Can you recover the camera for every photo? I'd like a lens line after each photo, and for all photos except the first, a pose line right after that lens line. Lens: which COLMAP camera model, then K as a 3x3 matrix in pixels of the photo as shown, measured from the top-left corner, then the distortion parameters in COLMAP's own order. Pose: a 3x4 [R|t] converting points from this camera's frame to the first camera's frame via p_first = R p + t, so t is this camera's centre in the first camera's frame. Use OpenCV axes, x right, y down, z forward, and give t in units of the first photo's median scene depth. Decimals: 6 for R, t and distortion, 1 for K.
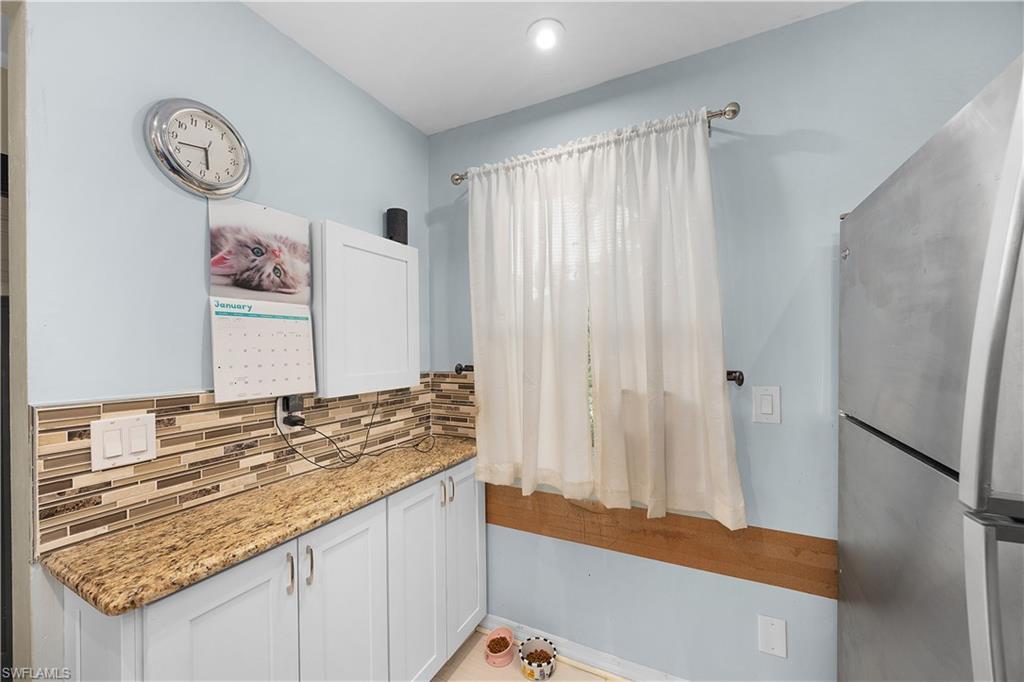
lens RADIAL K [[401.9, 0, 512.0], [0, 401.9, 341.0], [0, 0, 1]] dist [-0.000276, -0.000001]
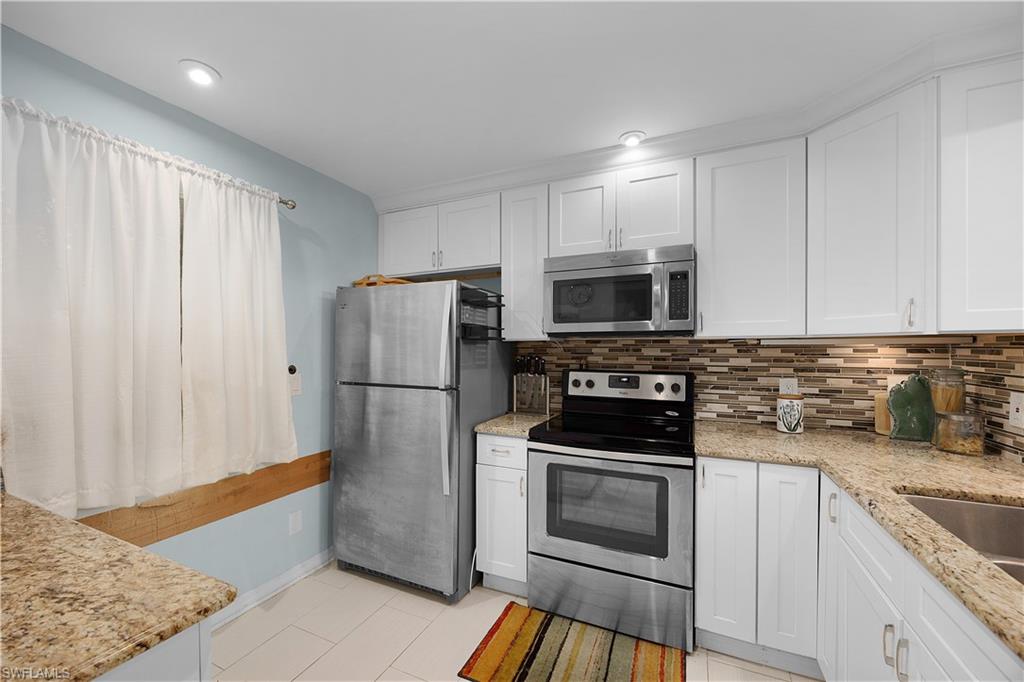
lens RADIAL K [[392.2, 0, 517.5], [0, 392.2, 328.0], [0, 0, 1]] dist [-0.000485, 0.000023]
pose [[-0.051009, 0.065457, 0.996551, -1.030618], [-0.016737, 0.997654, -0.066386, 0.011634], [-0.998558, -0.020066, -0.049794, 0.157290]]
